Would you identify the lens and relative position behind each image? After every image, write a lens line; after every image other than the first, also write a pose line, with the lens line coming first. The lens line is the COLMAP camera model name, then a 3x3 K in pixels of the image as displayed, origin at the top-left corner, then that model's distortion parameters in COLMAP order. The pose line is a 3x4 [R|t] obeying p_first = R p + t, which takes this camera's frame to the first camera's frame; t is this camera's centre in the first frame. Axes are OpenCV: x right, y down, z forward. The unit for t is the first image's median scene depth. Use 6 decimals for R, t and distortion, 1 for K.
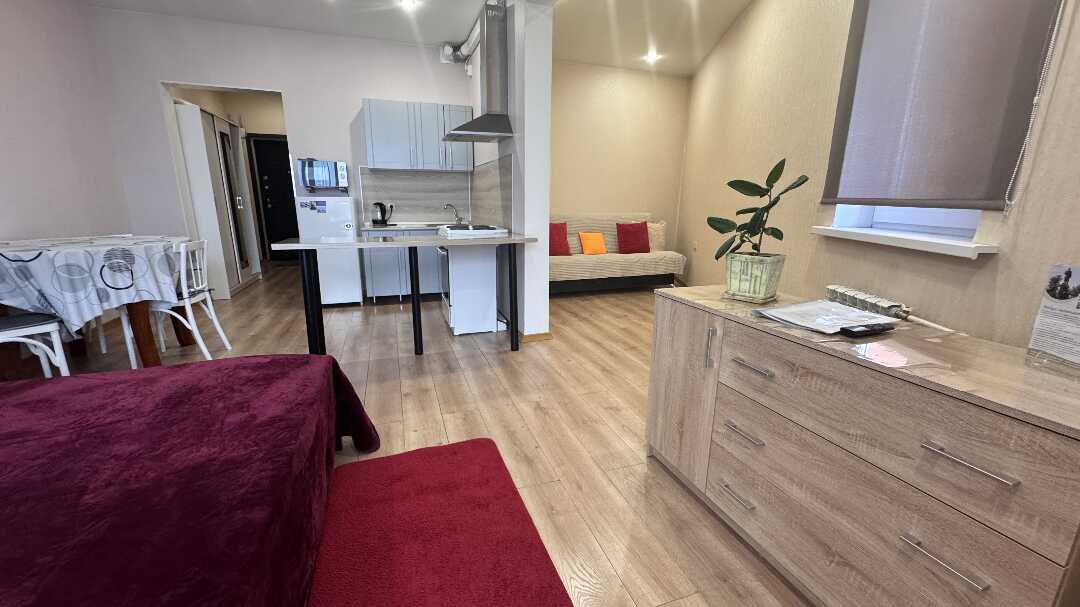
lens RADIAL K [[415.5, 0, 540.0], [0, 415.5, 303.5], [0, 0, 1]] dist [-0.000488, 0.000078]
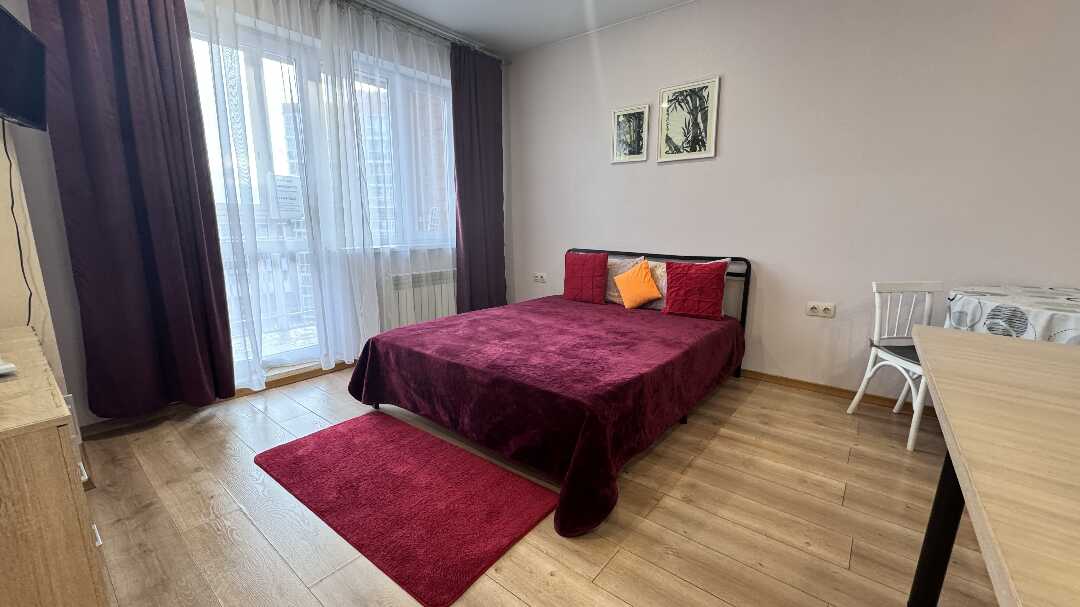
lens RADIAL K [[415.5, 0, 540.0], [0, 415.5, 303.5], [0, 0, 1]] dist [-0.000488, 0.000078]
pose [[-0.852909, 0.089830, -0.514273, 0.017212], [-0.135341, 0.913360, 0.384001, -0.303577], [0.504211, 0.397120, -0.766855, 1.150909]]
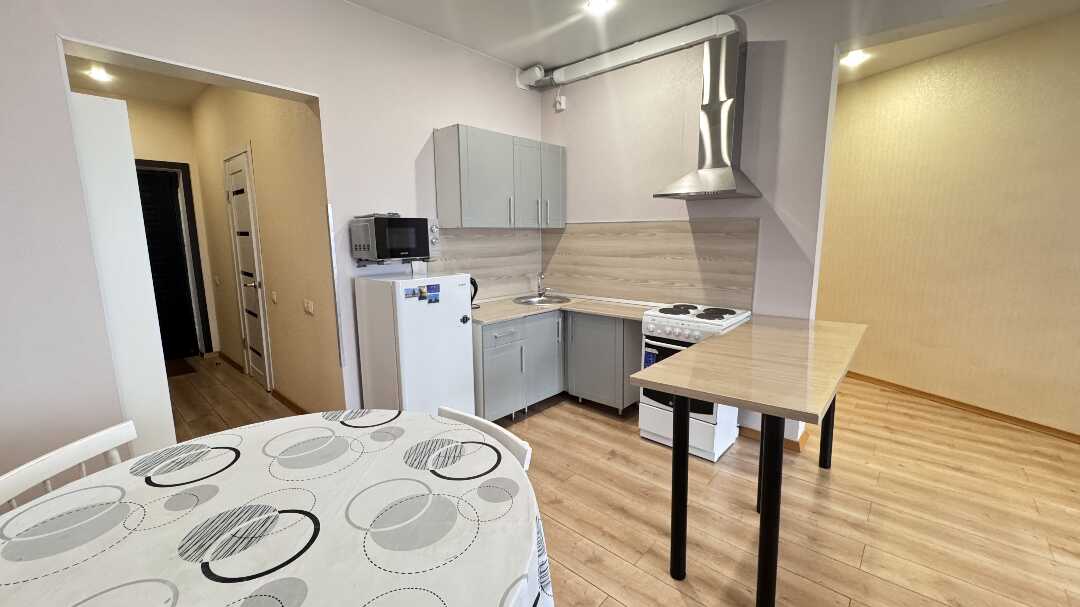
lens RADIAL K [[427.9, 0, 540.0], [0, 427.9, 303.5], [0, 0, 1]] dist [-0.000175, 0.000014]
pose [[0.881988, -0.087944, 0.462993, -1.183010], [0.126149, 0.990640, -0.052141, -0.291752], [-0.454074, 0.104394, 0.884827, 0.675938]]
